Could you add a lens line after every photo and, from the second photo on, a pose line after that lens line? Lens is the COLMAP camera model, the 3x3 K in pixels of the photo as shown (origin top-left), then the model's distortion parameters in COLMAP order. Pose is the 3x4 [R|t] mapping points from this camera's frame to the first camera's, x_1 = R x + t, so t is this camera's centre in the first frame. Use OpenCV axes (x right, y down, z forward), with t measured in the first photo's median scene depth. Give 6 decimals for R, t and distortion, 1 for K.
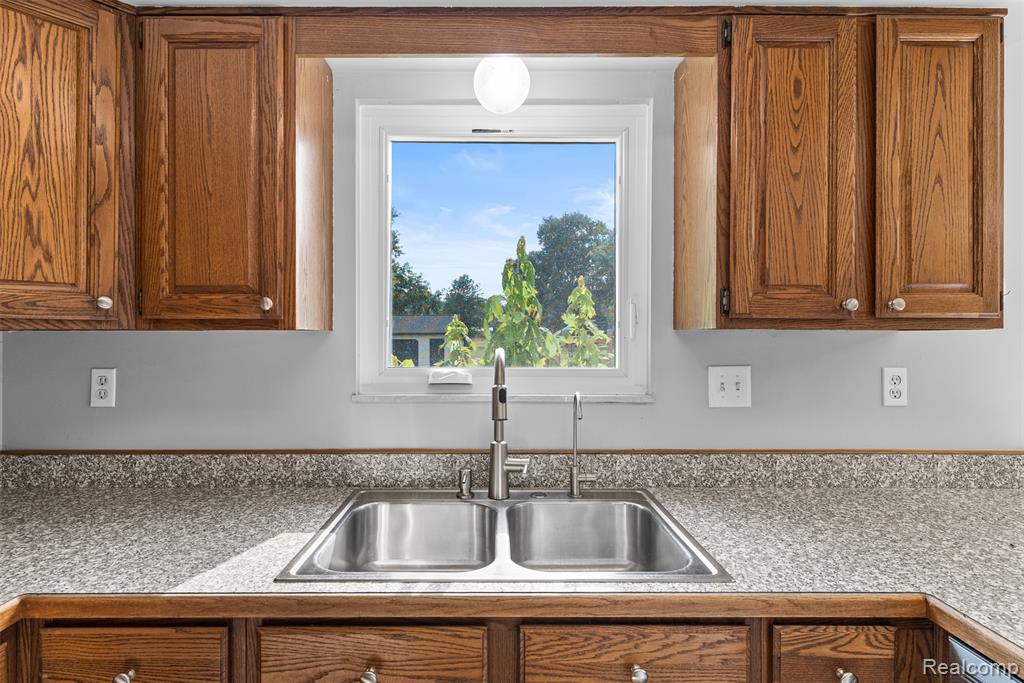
lens RADIAL K [[516.2, 0, 500.8], [0, 516.2, 336.1], [0, 0, 1]] dist [0.002229, 0.000377]
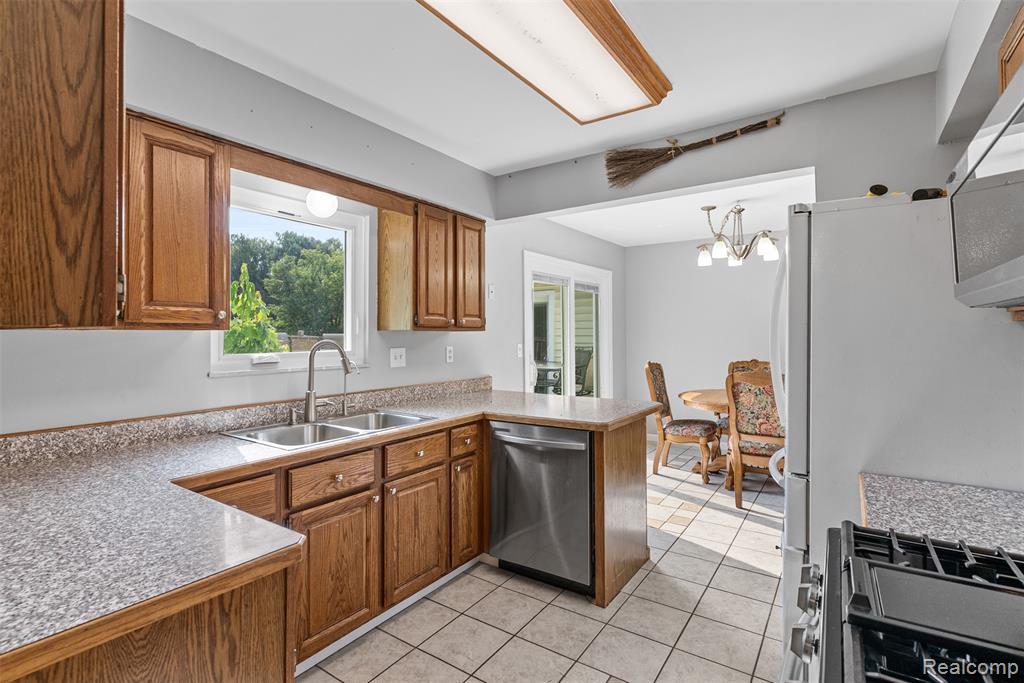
lens RADIAL K [[495.8, 0, 508.9], [0, 495.8, 336.7], [0, 0, 1]] dist [0.001005, -0.001502]
pose [[0.571862, -0.007280, 0.820317, -1.219050], [0.004145, 0.999974, 0.005985, 0.003195], [-0.820339, -0.000022, 0.571877, -0.684812]]
